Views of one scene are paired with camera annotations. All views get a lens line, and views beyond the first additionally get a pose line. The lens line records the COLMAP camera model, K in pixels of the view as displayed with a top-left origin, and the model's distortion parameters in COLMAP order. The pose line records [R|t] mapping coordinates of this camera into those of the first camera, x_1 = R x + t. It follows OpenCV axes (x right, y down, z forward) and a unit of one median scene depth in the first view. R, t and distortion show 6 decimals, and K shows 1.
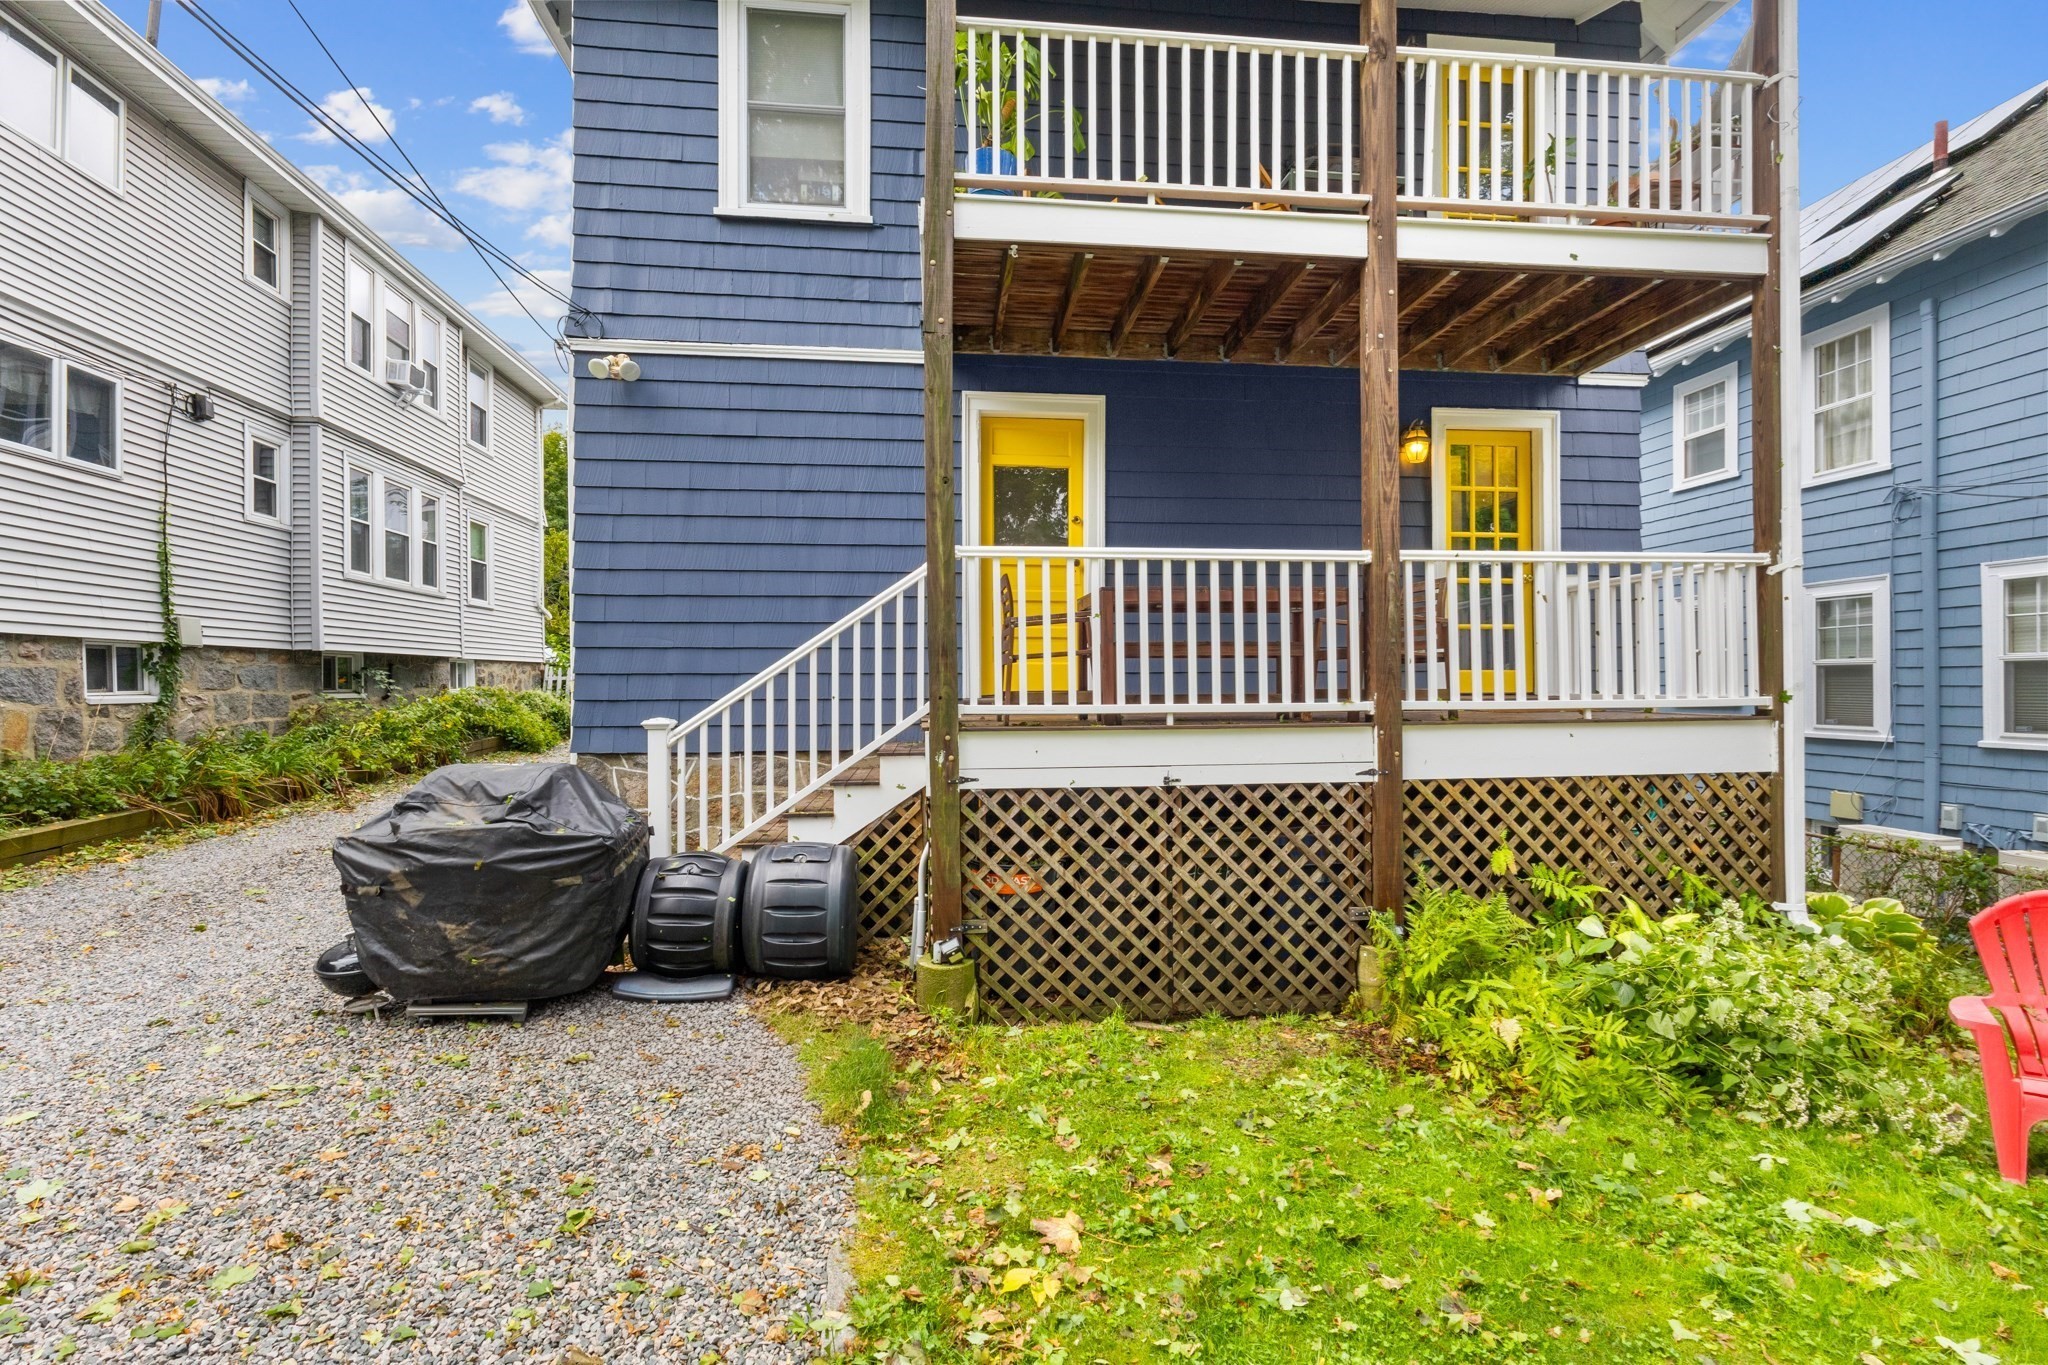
lens RADIAL K [[947.3, 0, 1022.4], [0, 947.3, 680.7], [0, 0, 1]] dist [0.000537, 0.002923]
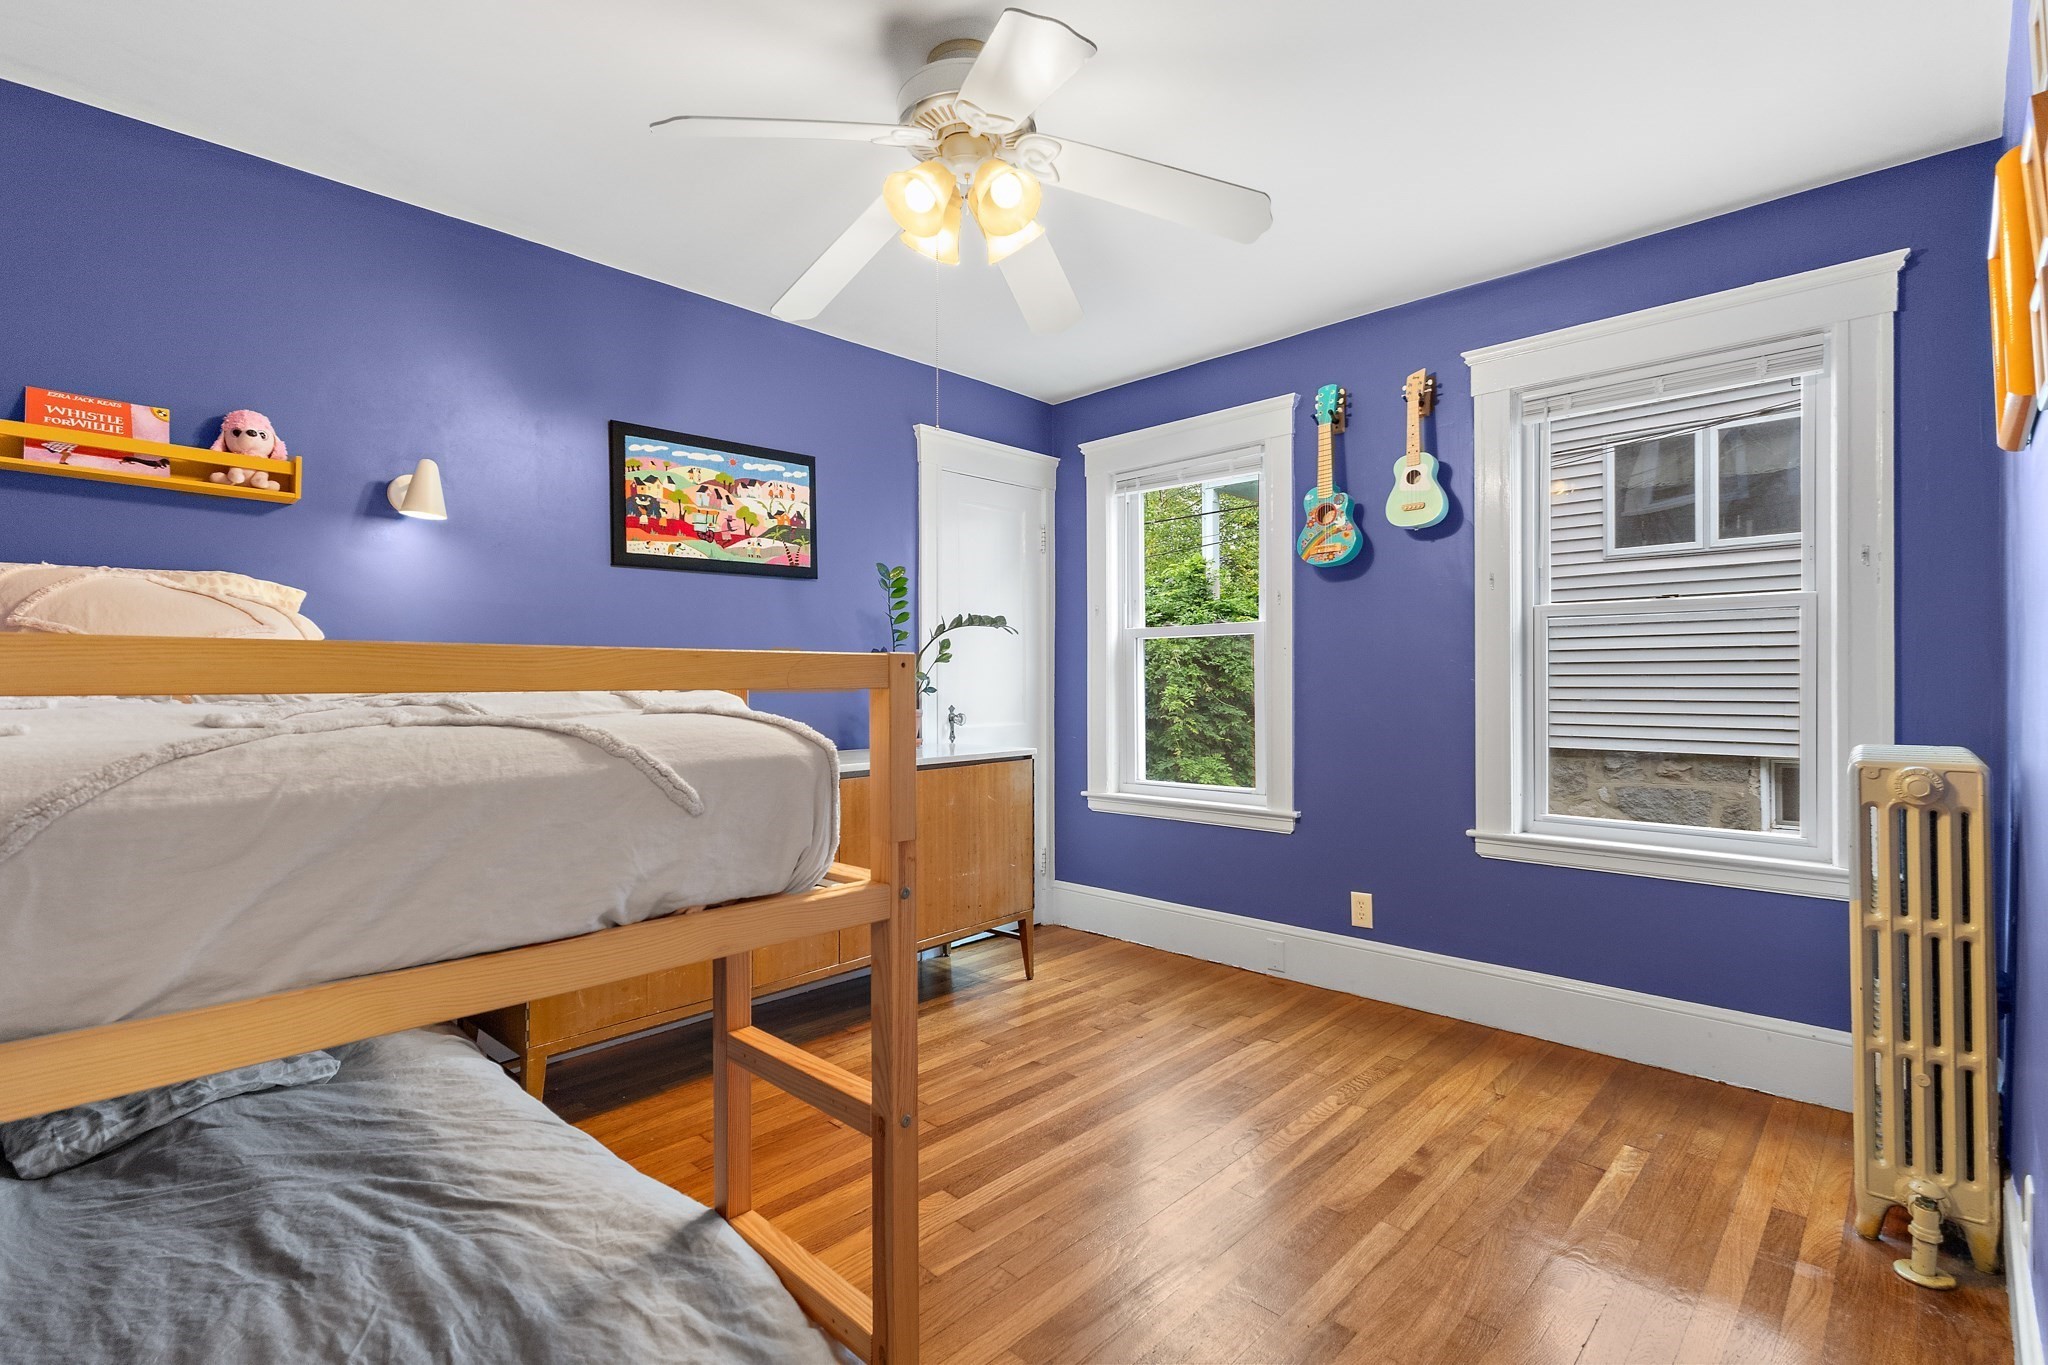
lens RADIAL K [[947.3, 0, 1025.2], [0, 947.3, 679.6], [0, 0, 1]] dist [0.000537, 0.002923]
pose [[-0.773725, 0.013875, -0.633370, -0.014423], [0.013730, 0.999893, 0.005132, -0.205059], [0.633373, -0.004725, -0.773832, 2.062669]]
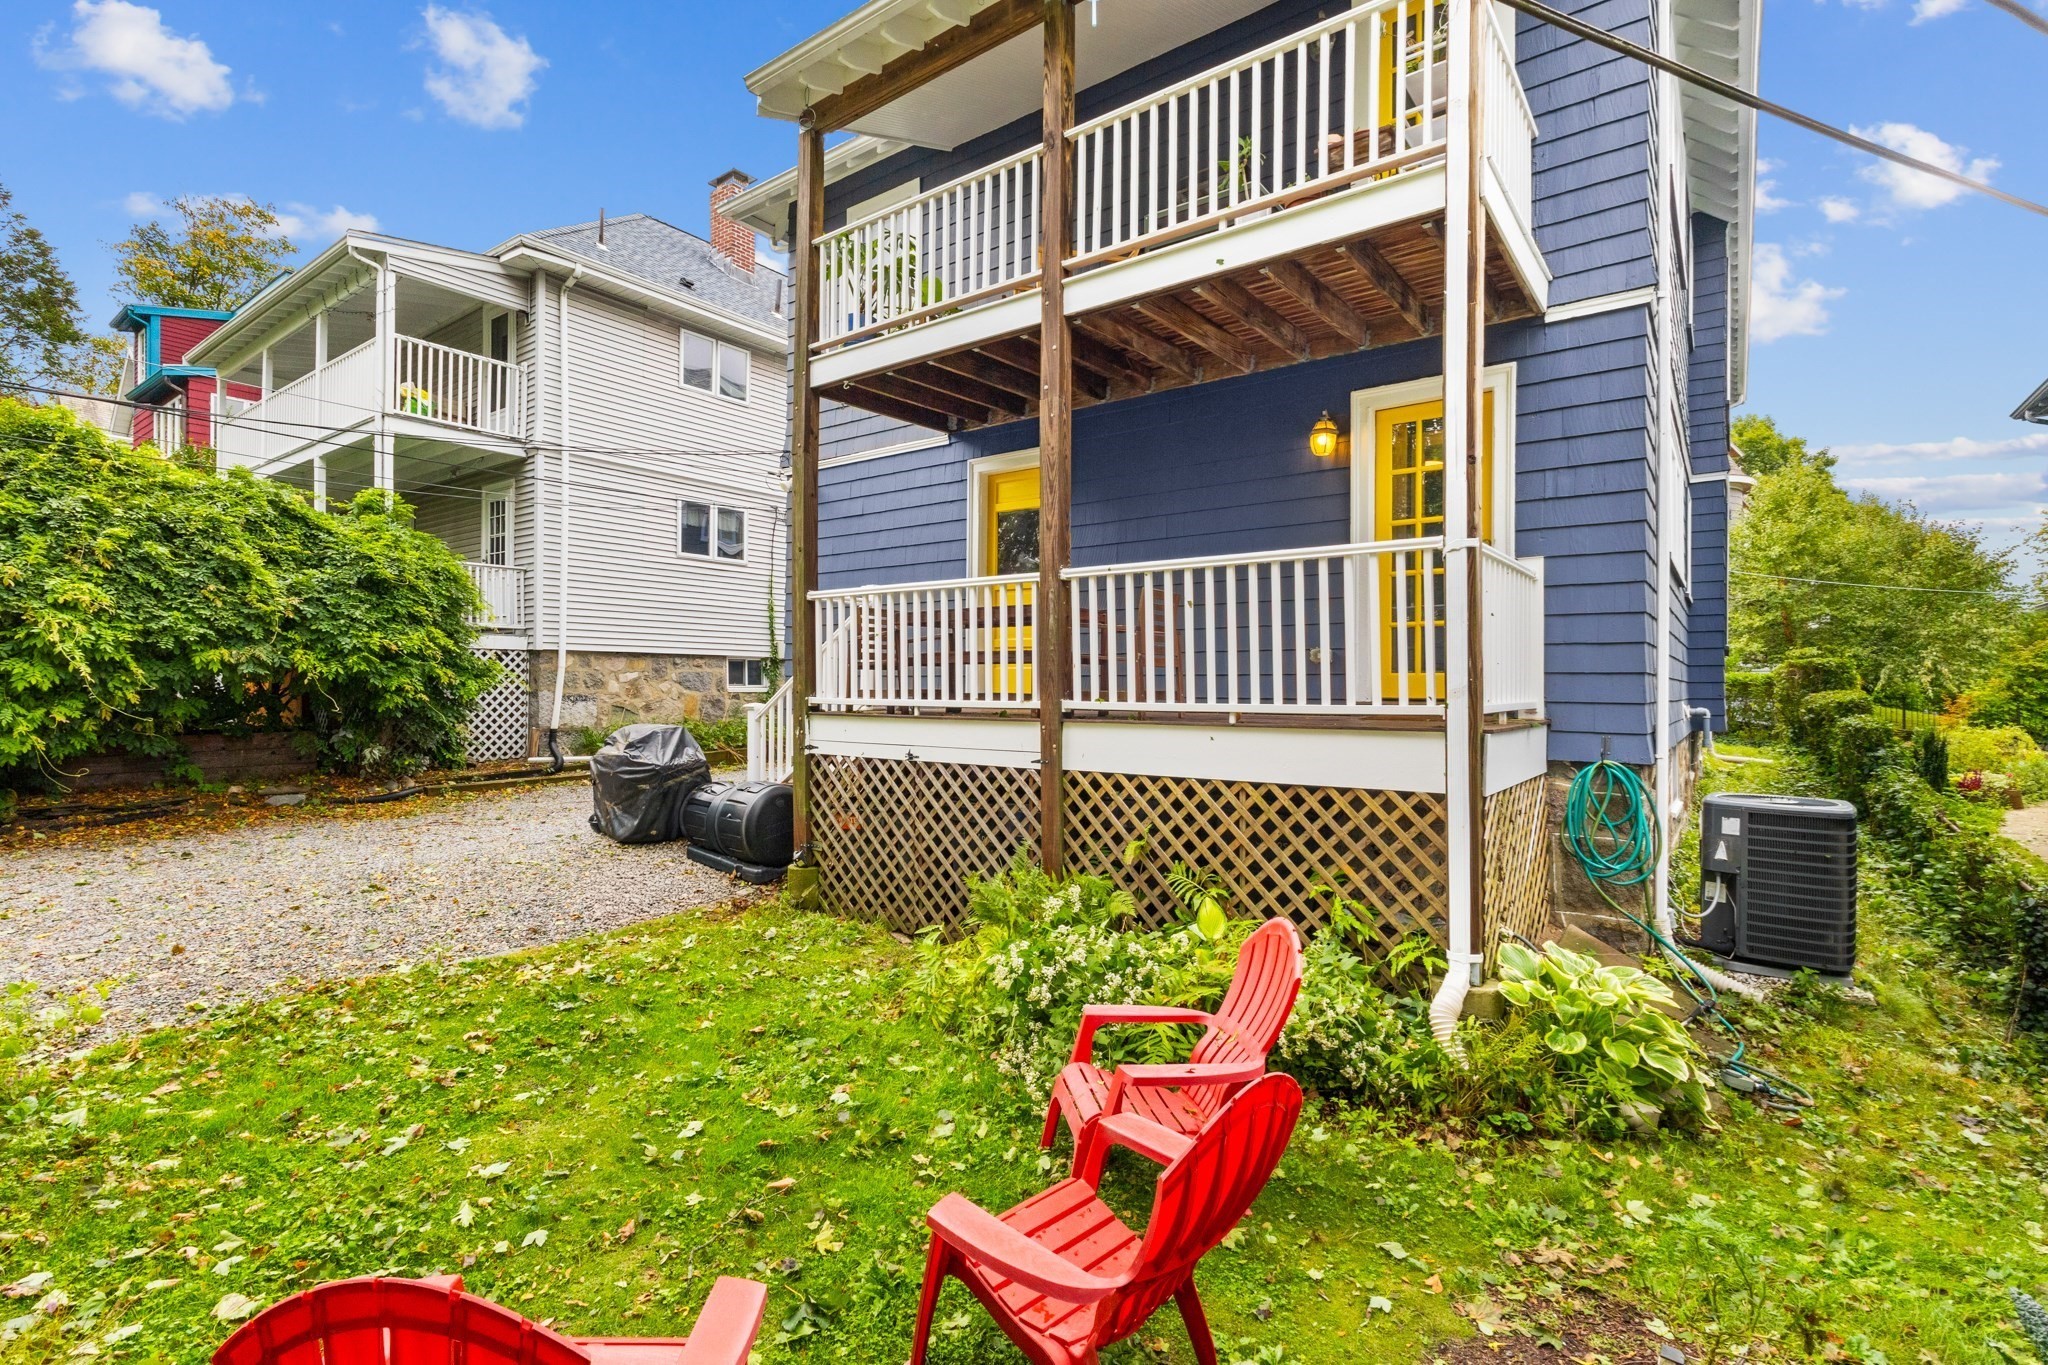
lens RADIAL K [[947.3, 0, 1012.3], [0, 947.3, 677.3], [0, 0, 1]] dist [0.000537, 0.002923]
pose [[0.719121, 0.001979, -0.694882, 1.117477], [-0.002635, 0.999997, 0.000121, -0.007456], [0.694880, 0.001744, 0.719123, 0.128906]]
